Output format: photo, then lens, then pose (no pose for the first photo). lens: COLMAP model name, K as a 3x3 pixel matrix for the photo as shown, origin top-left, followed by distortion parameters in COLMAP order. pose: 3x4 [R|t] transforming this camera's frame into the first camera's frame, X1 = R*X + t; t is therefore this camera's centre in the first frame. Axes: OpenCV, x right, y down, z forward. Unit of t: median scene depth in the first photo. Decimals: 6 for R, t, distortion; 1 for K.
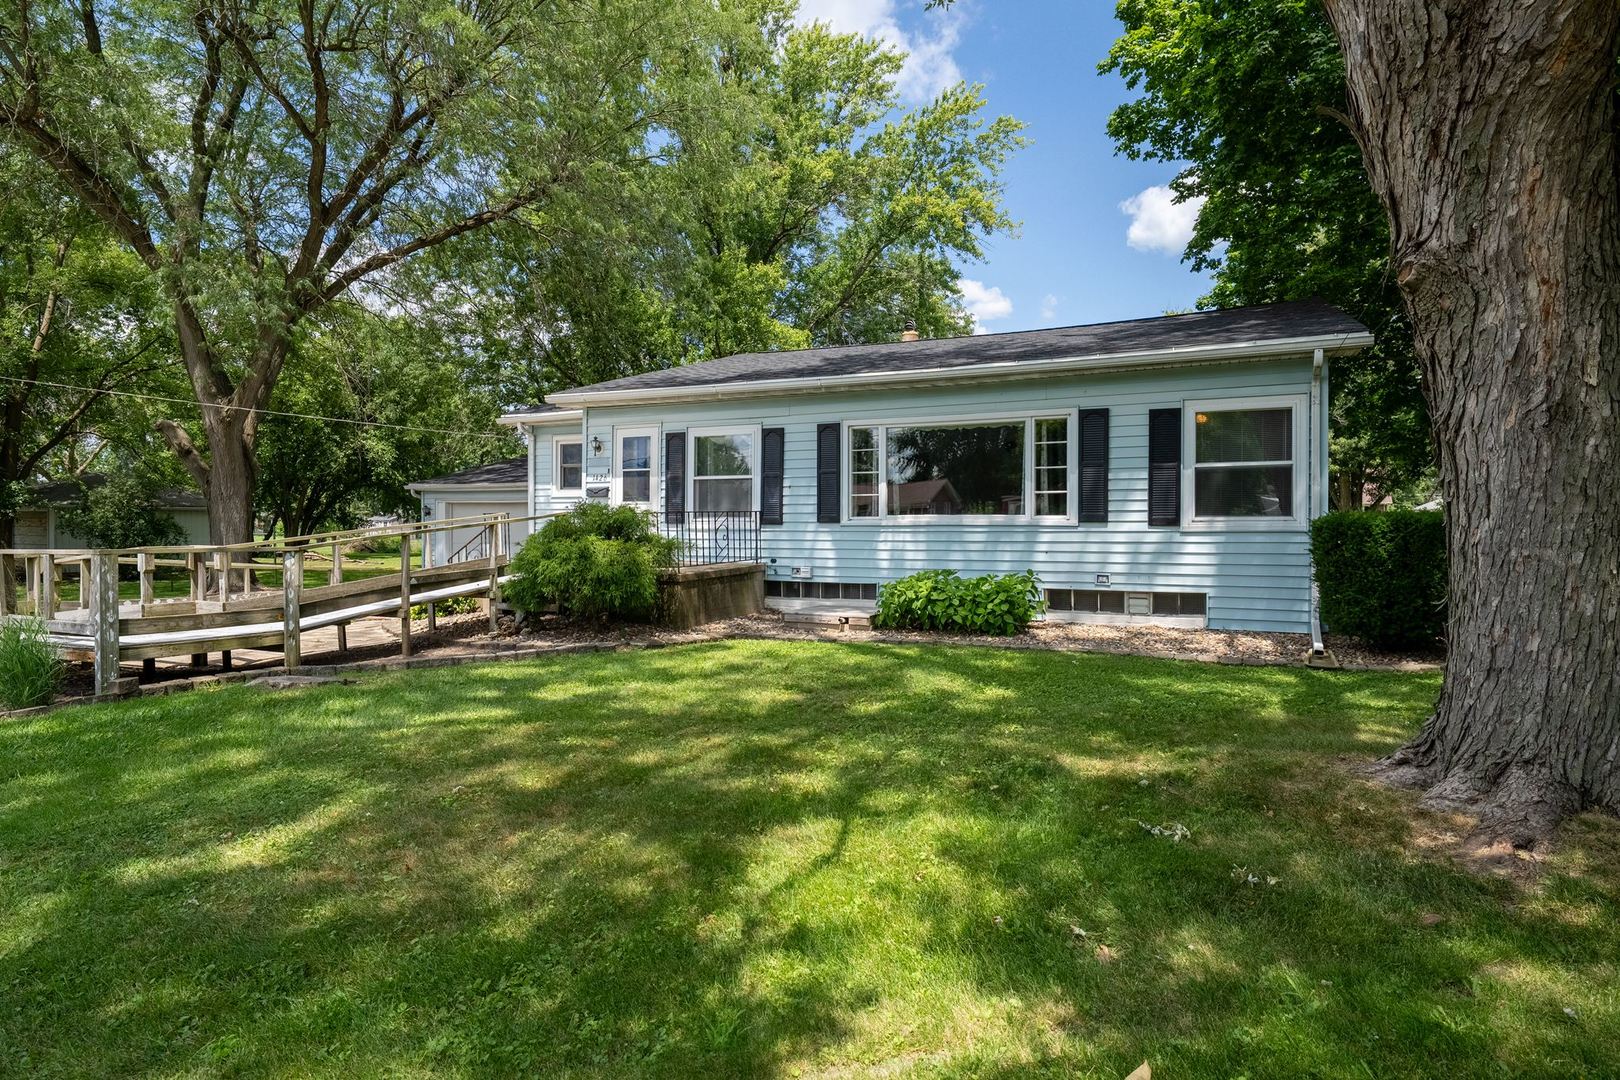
lens RADIAL K [[856.9, 0, 818.8], [0, 856.9, 541.1], [0, 0, 1]] dist [-0.002876, -0.000664]
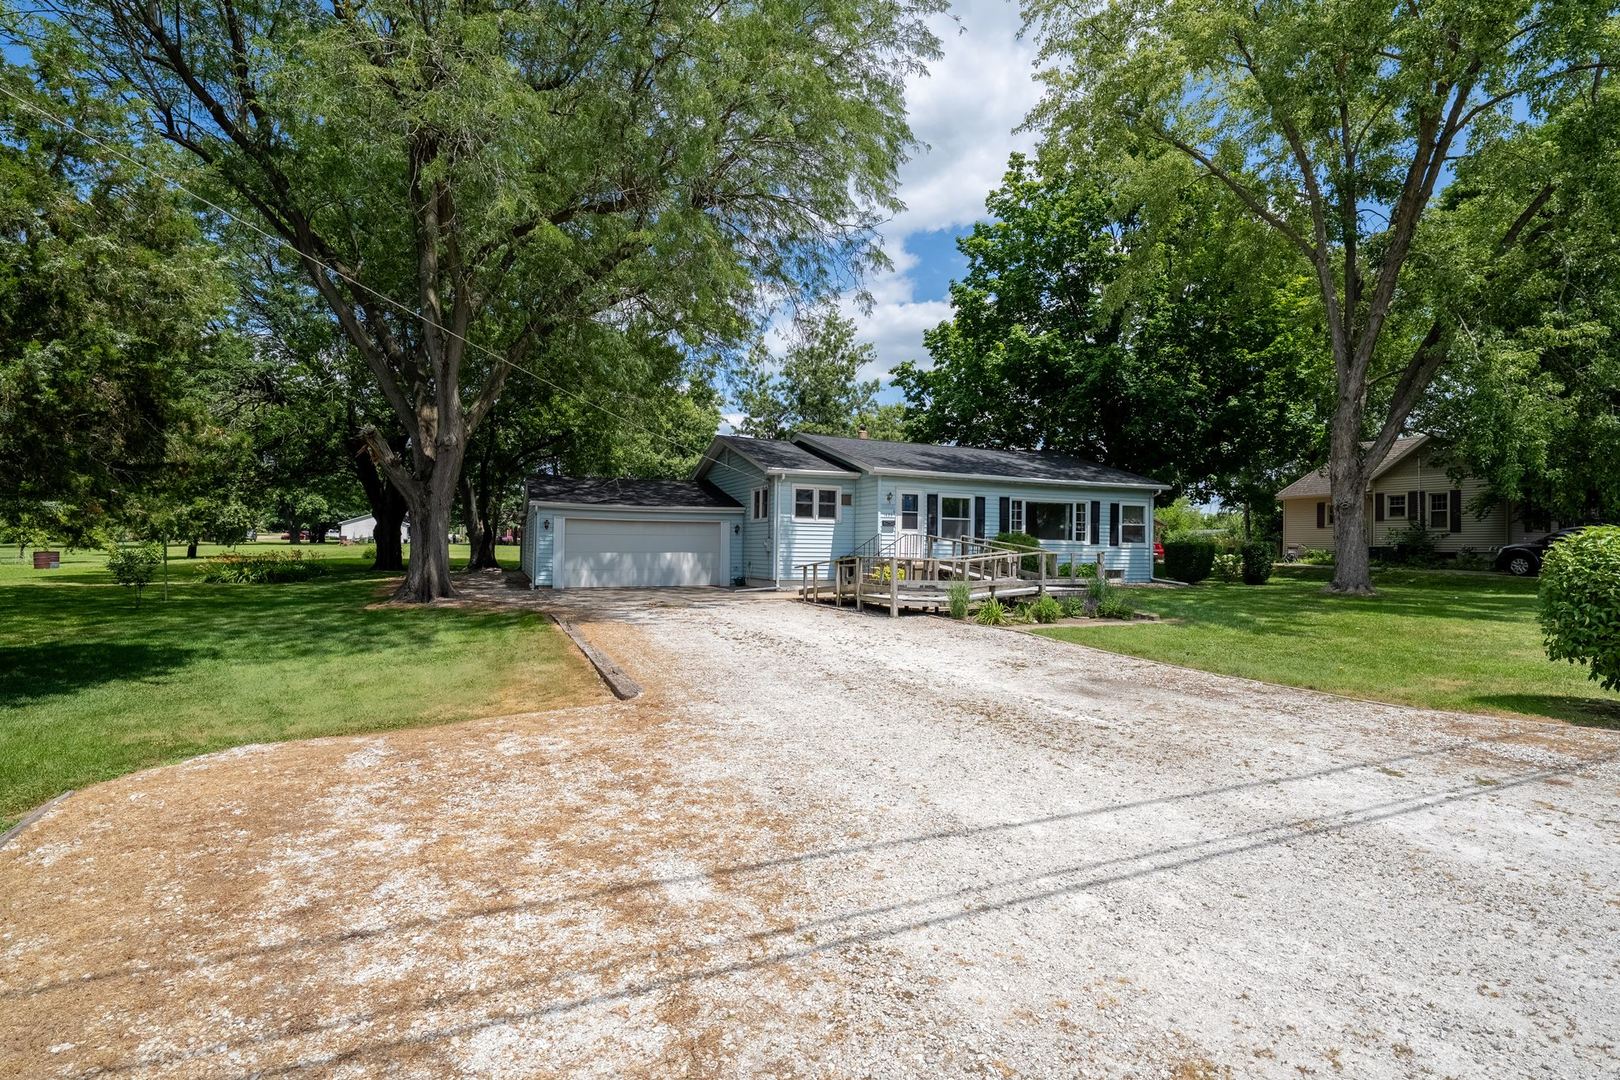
lens RADIAL K [[831.6, 0, 805.3], [0, 831.6, 539.0], [0, 0, 1]] dist [-0.006889, -0.000493]
pose [[0.672300, 0.016260, 0.740100, -2.081521], [-0.000076, 0.999760, -0.021895, 0.018328], [-0.740279, 0.014664, 0.672140, -0.053615]]
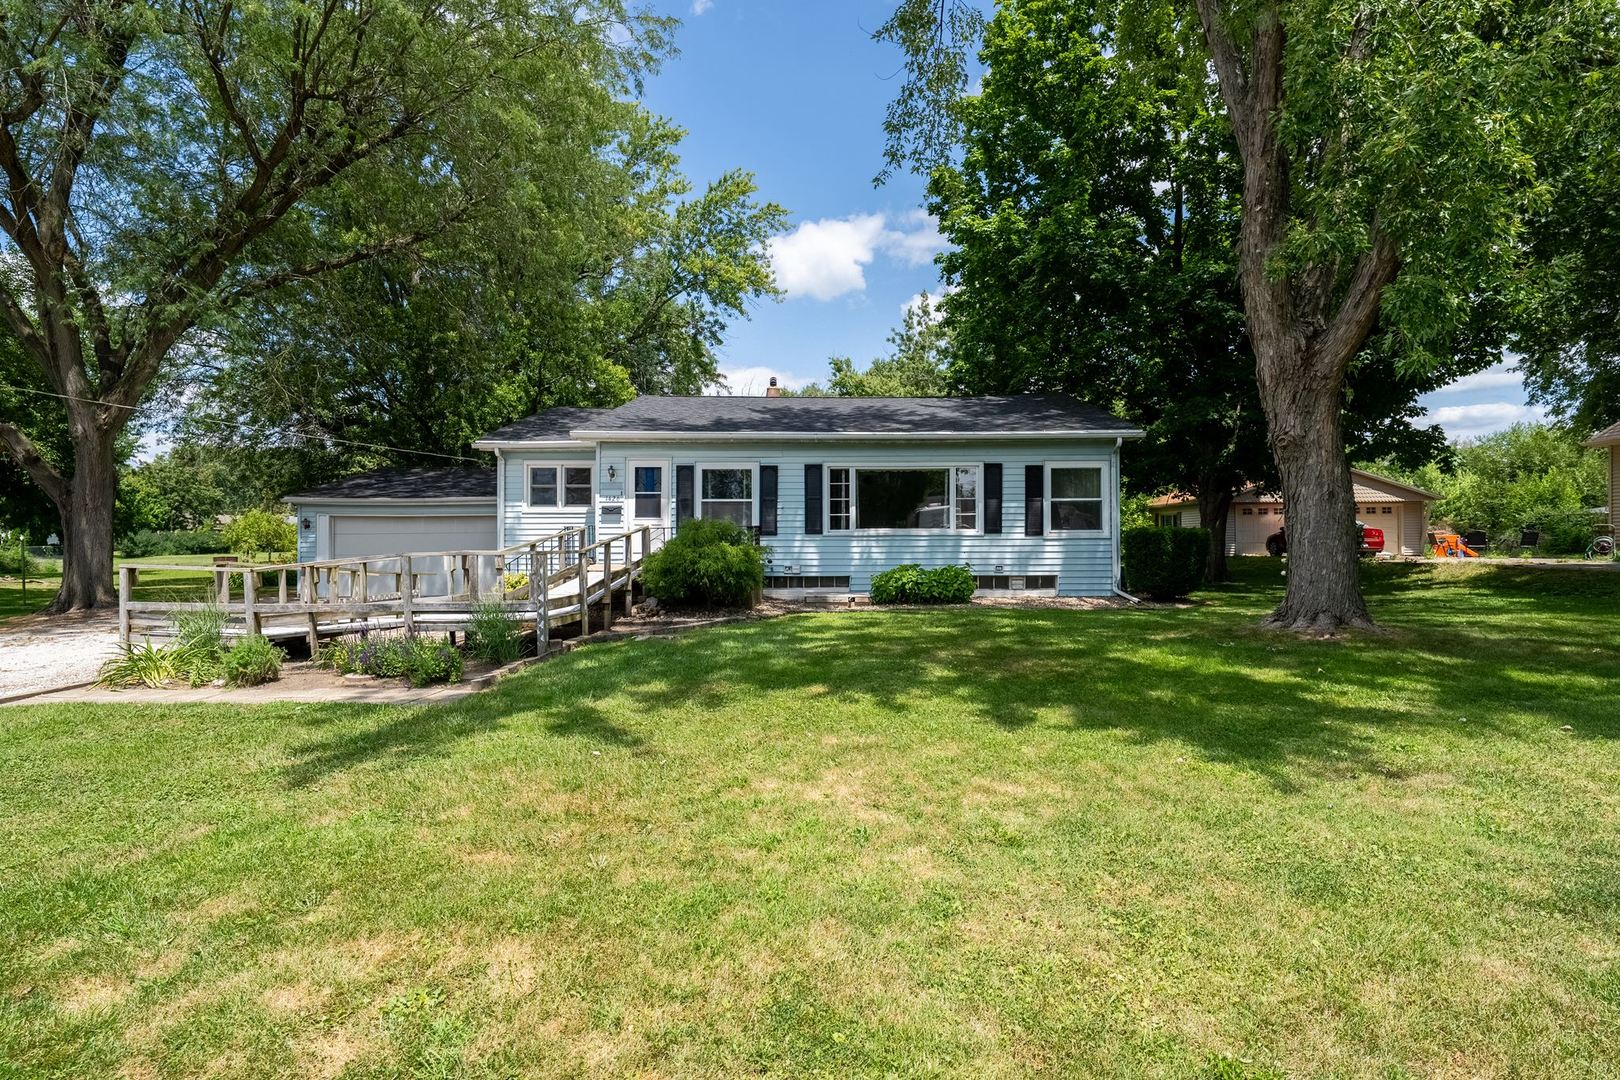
lens RADIAL K [[831.6, 0, 811.3], [0, 831.6, 541.4], [0, 0, 1]] dist [-0.006889, -0.000493]
pose [[0.915131, -0.003753, 0.403139, -0.600134], [0.010345, 0.999846, -0.014177, 0.011307], [-0.403024, 0.017144, 0.915029, -0.282548]]
